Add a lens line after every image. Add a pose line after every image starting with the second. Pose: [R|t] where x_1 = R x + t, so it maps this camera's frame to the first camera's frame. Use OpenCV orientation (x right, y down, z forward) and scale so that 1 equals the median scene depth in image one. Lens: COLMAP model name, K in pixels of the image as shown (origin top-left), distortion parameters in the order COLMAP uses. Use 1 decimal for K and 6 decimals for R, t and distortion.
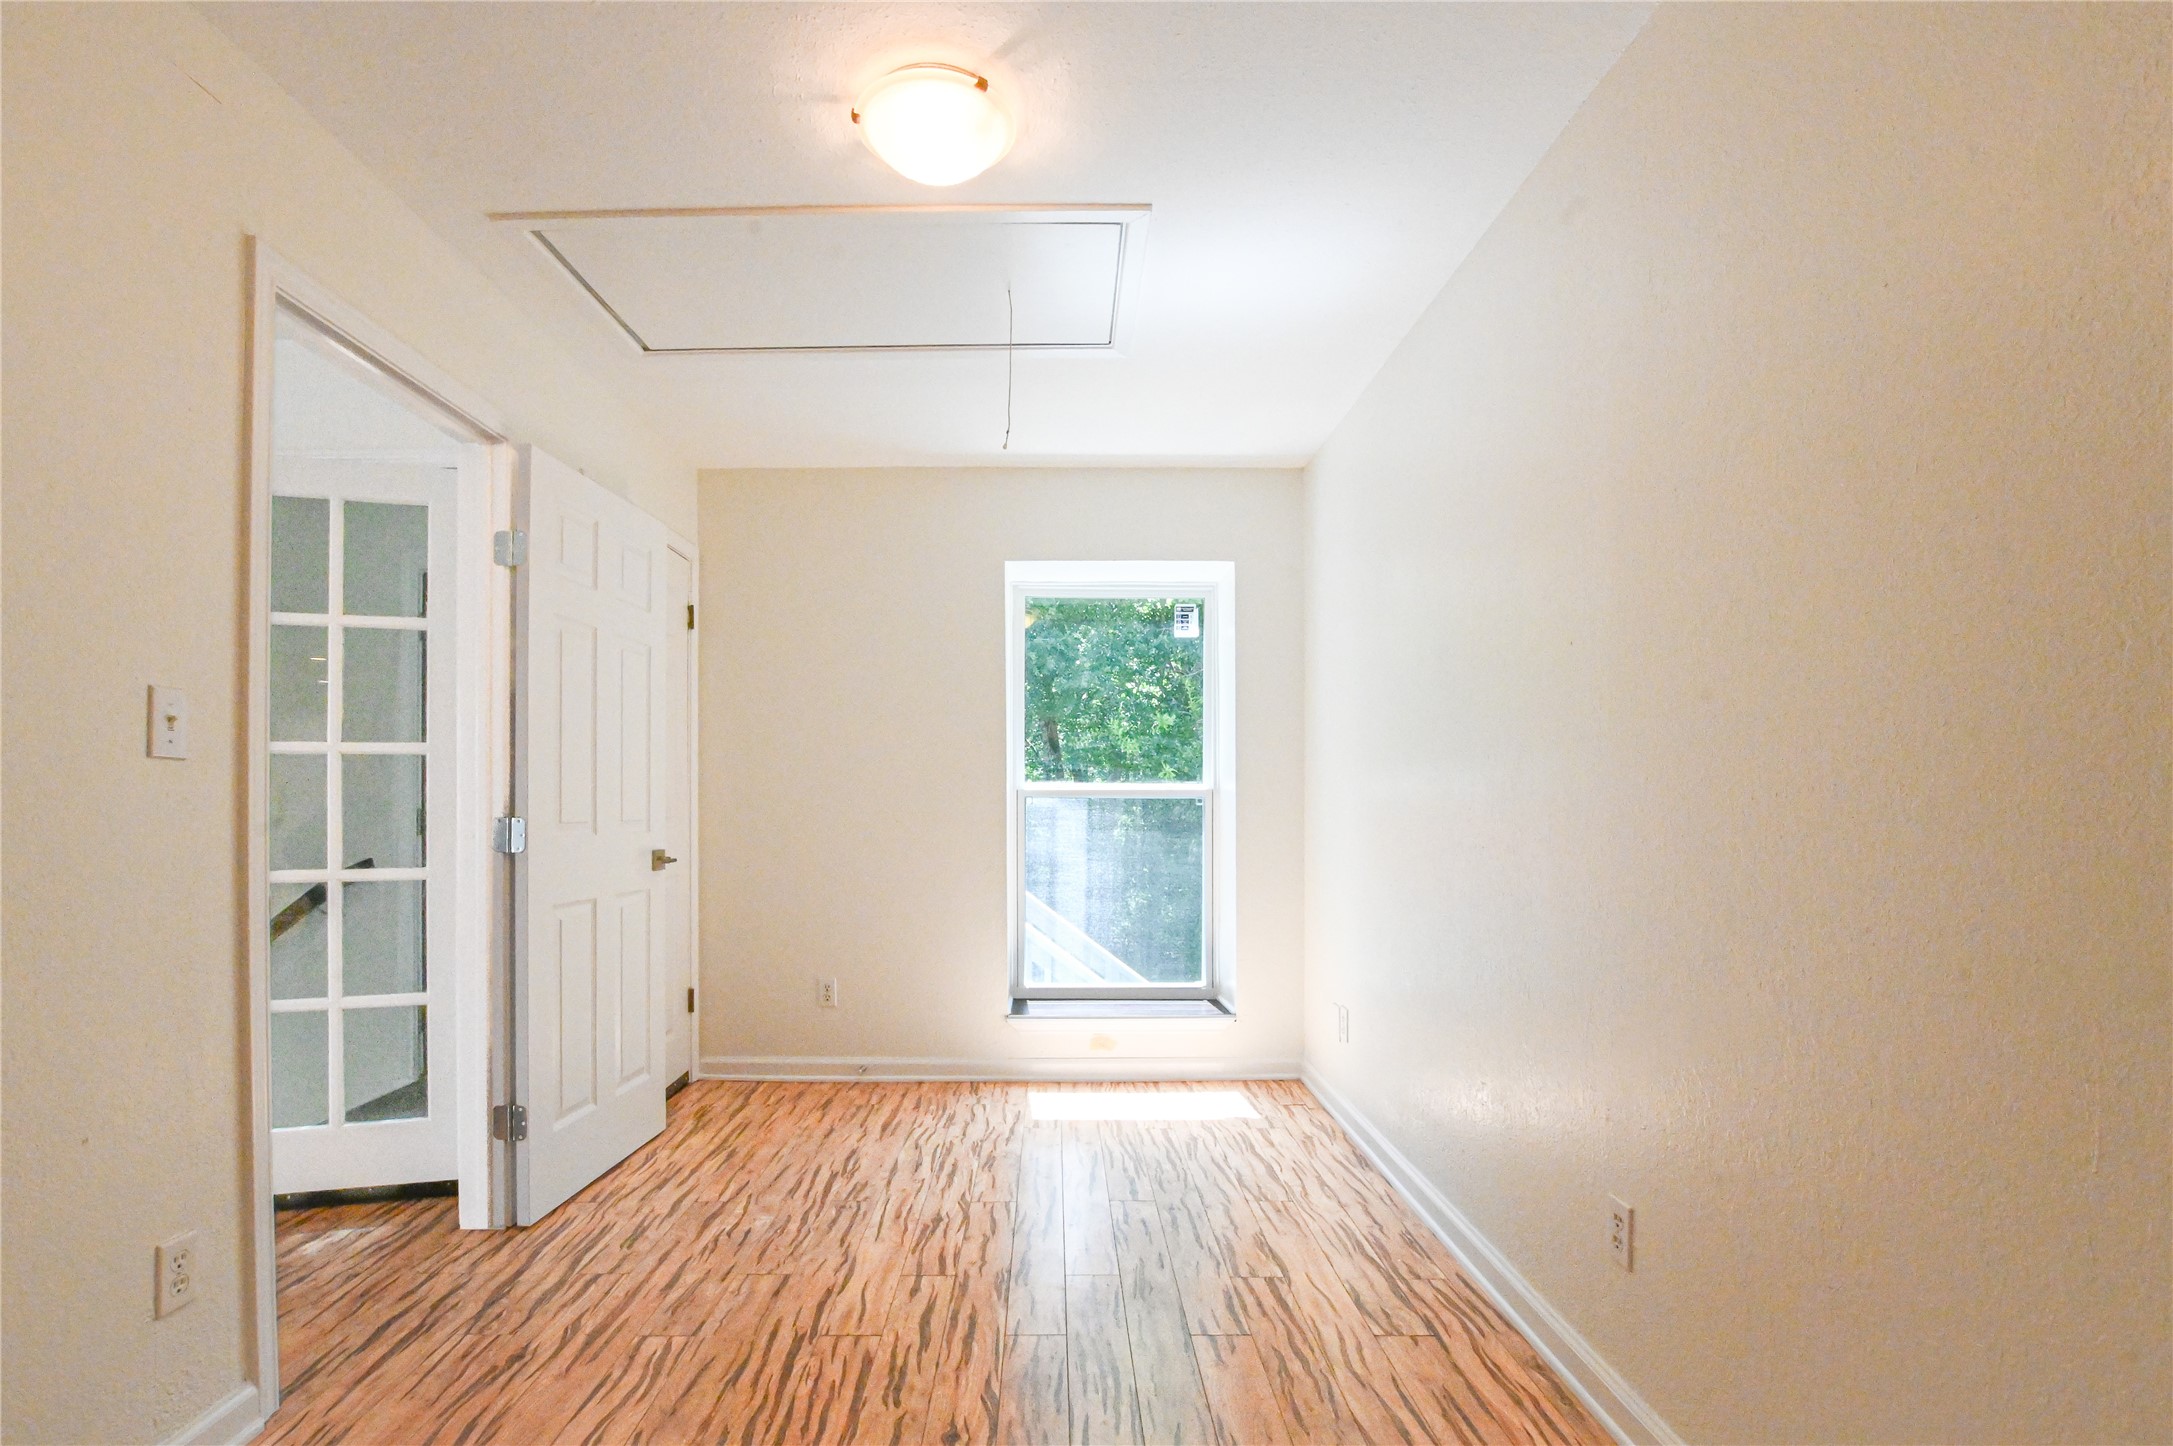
lens RADIAL K [[967.9, 0, 1037.1], [0, 967.9, 787.9], [0, 0, 1]] dist [-0.025215, -0.000044]
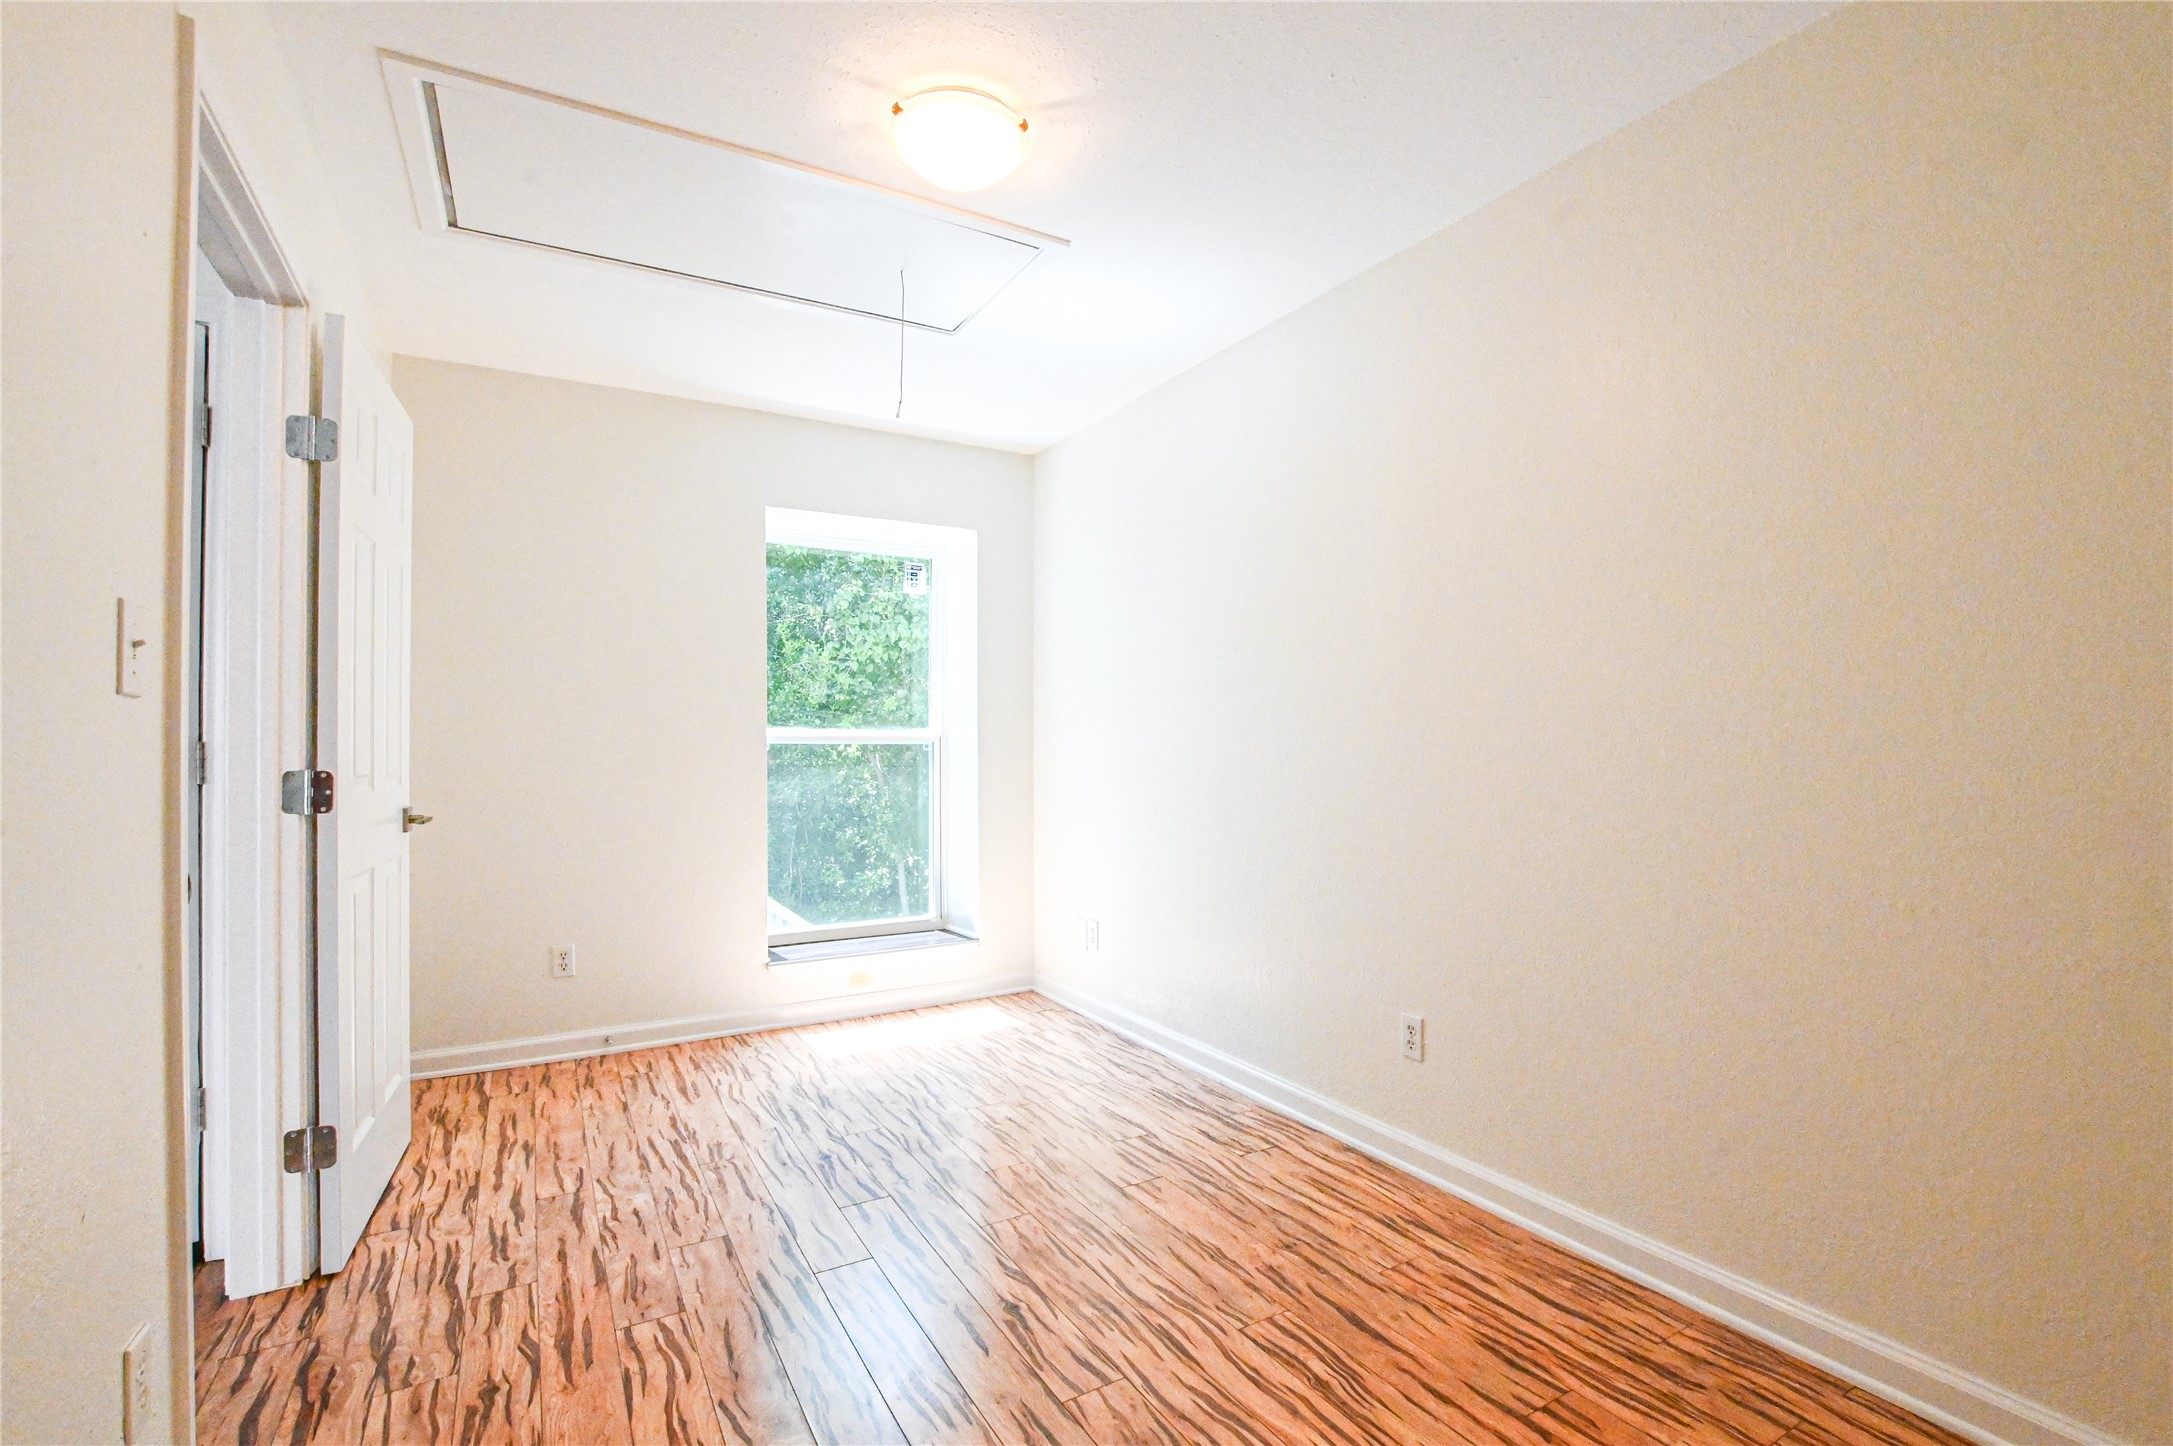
lens RADIAL K [[951.9, 0, 1086.5], [0, 951.9, 723.0], [0, 0, 1]] dist [-0.027602, 0.005586]
pose [[0.864265, 0.007445, 0.502981, -0.347592], [-0.002181, 0.999937, -0.011054, -0.001959], [-0.503032, 0.008457, 0.864227, -0.009412]]
